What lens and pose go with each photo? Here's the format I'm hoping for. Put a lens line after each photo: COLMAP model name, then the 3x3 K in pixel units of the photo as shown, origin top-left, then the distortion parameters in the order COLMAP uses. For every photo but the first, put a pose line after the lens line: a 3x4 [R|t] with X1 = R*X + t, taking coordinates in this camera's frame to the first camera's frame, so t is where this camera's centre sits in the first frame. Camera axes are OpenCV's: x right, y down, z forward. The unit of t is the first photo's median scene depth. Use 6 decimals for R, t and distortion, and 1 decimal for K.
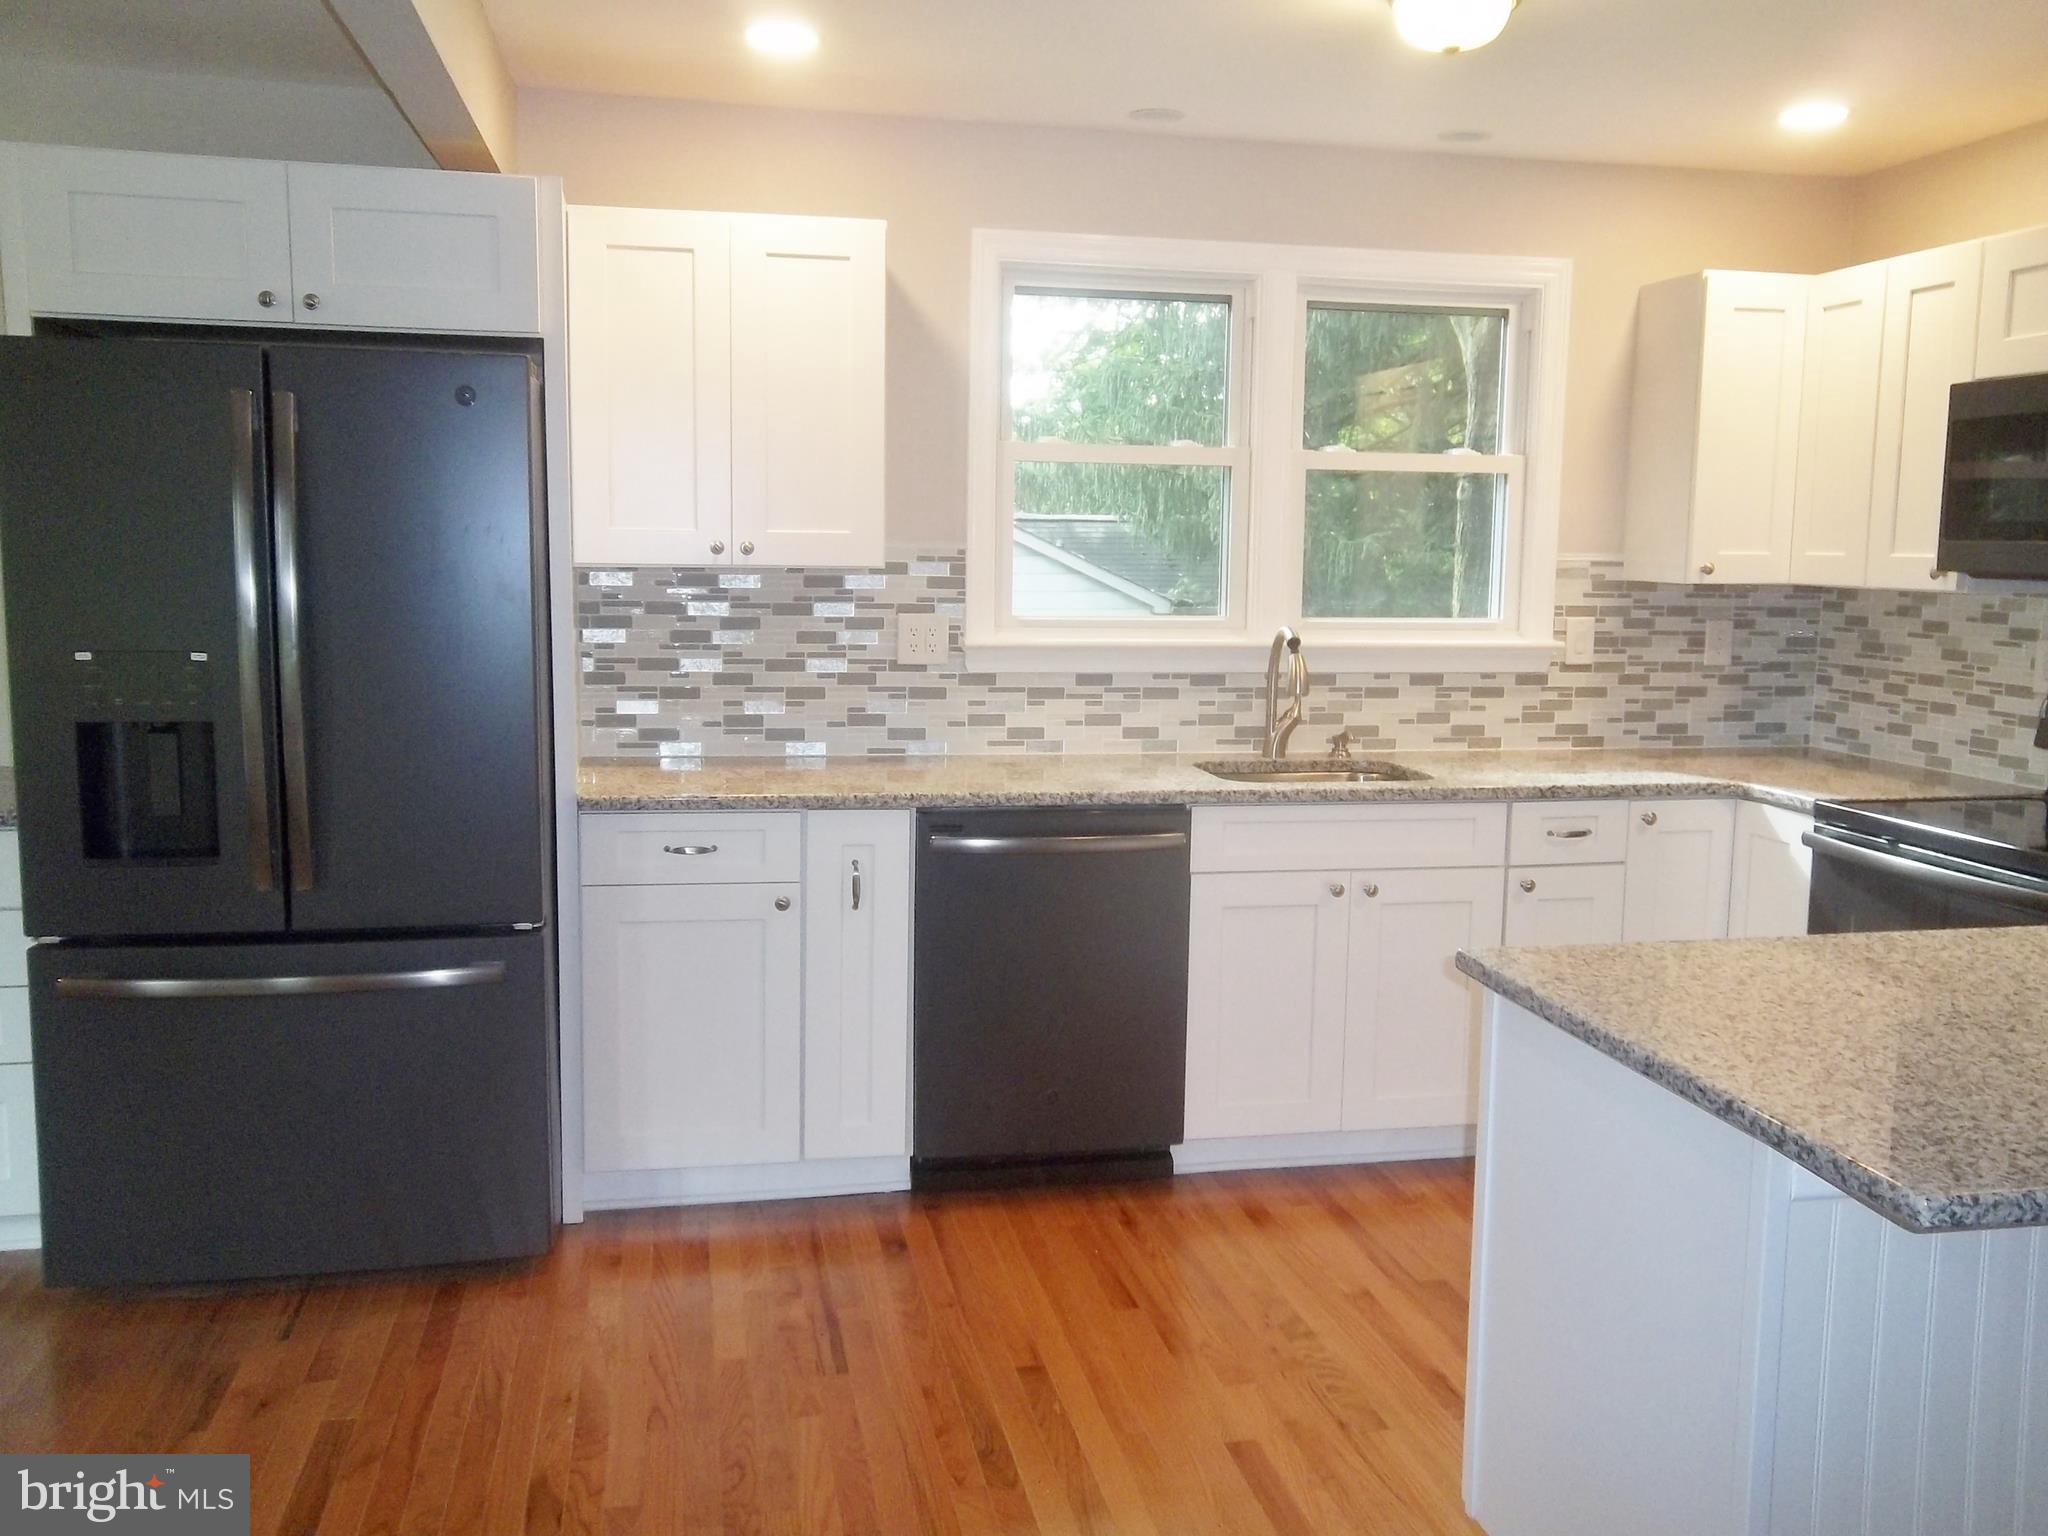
lens RADIAL K [[1749.7, 0, 1045.5], [0, 1749.7, 761.4], [0, 0, 1]] dist [-0.003190, 0.037247]
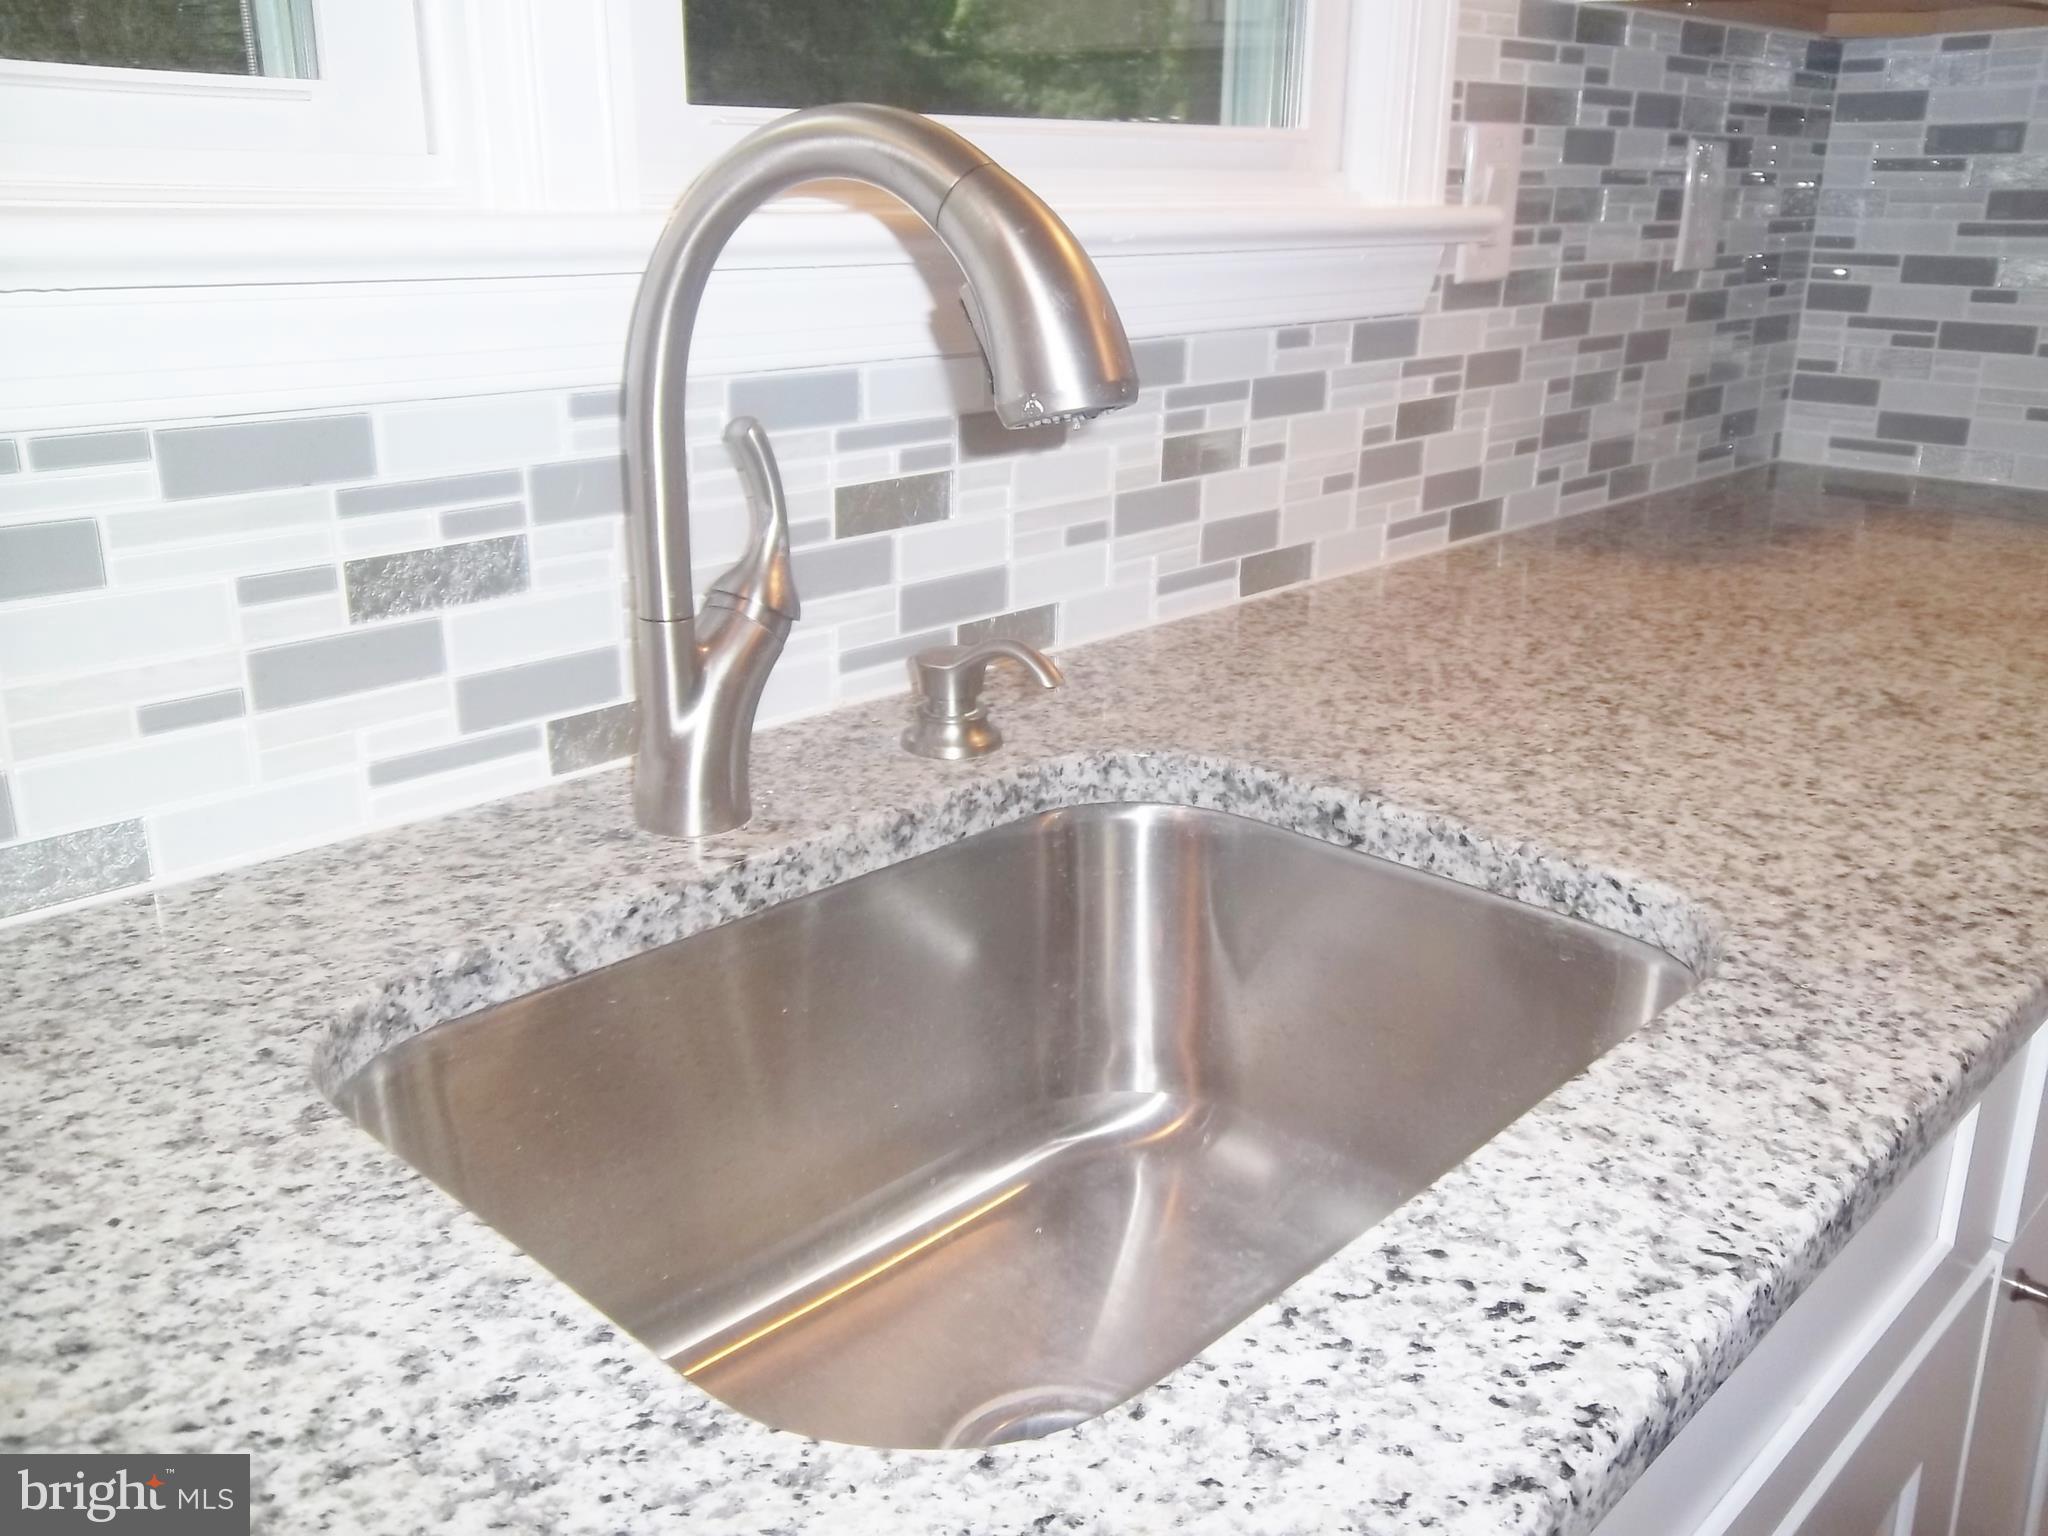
lens RADIAL K [[1749.7, 0, 1040.9], [0, 1749.7, 747.9], [0, 0, 1]] dist [-0.003190, 0.037247]
pose [[0.828603, -0.180783, 0.529844, 0.060043], [0.070949, 0.972705, 0.220933, -0.053075], [-0.555323, -0.145474, 0.818812, 0.835151]]
